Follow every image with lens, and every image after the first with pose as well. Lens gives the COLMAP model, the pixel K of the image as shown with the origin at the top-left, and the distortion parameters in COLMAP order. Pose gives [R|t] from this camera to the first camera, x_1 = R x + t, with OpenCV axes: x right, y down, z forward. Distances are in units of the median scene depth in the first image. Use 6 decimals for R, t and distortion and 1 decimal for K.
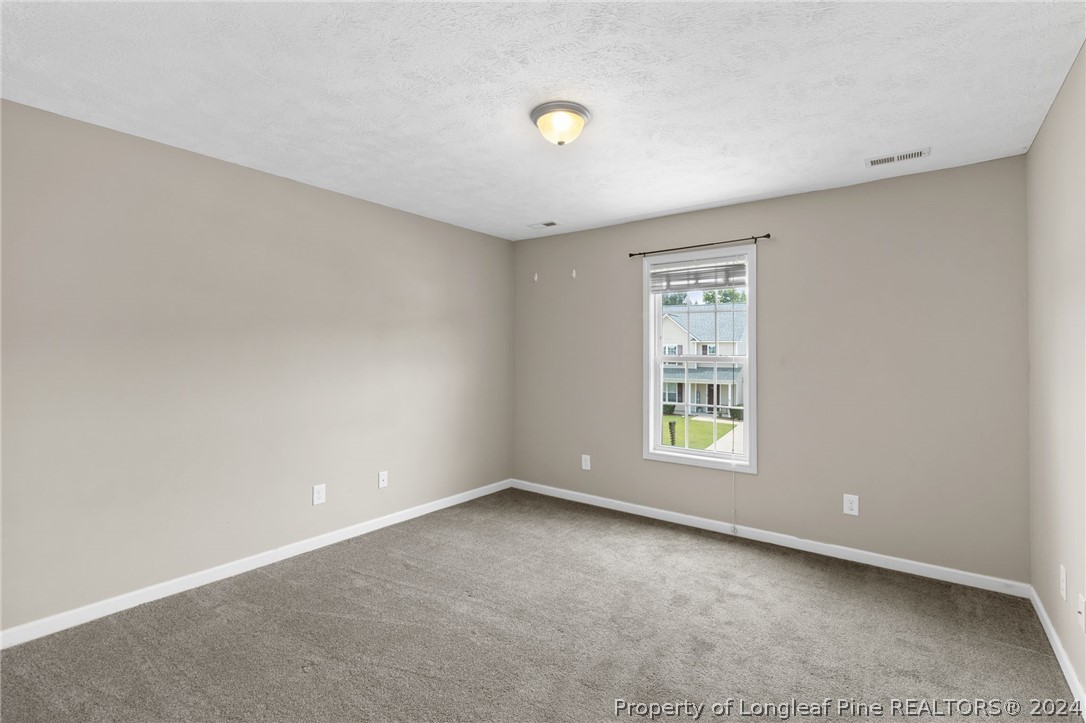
lens RADIAL K [[496.9, 0, 554.5], [0, 496.9, 350.2], [0, 0, 1]] dist [0.000262, -0.000726]
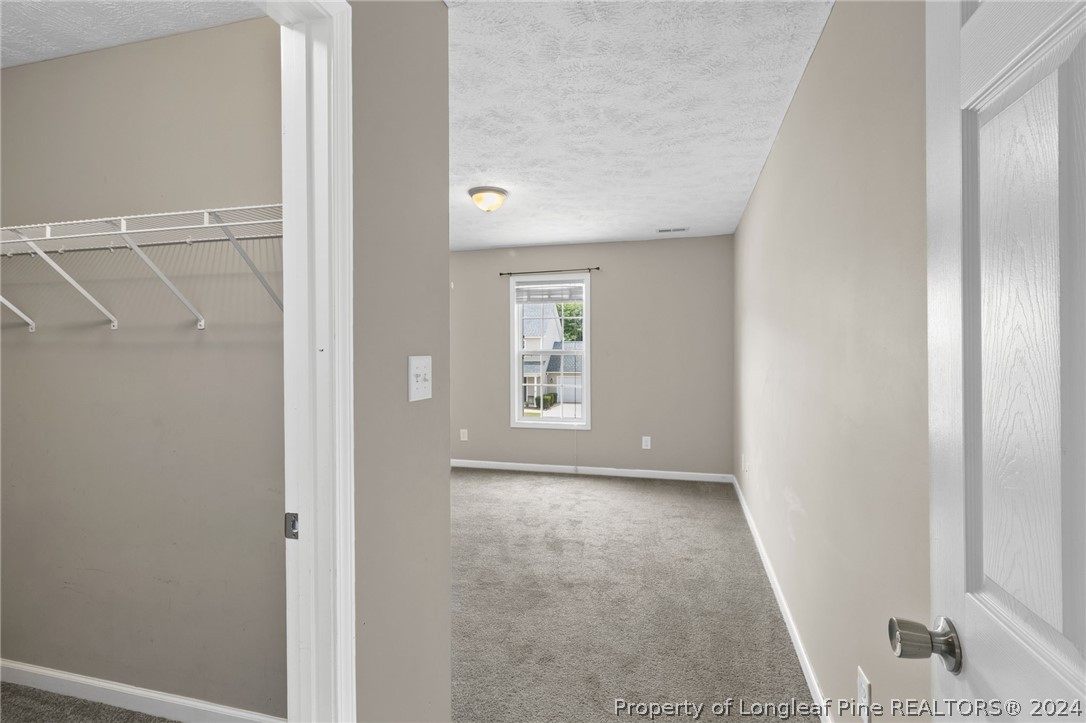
lens RADIAL K [[496.9, 0, 554.5], [0, 496.9, 350.2], [0, 0, 1]] dist [0.000262, -0.000726]
pose [[0.926929, -0.003336, 0.375222, -0.298395], [-0.000473, 0.999949, 0.010061, -0.003398], [-0.375237, -0.009503, 0.926880, -0.396005]]
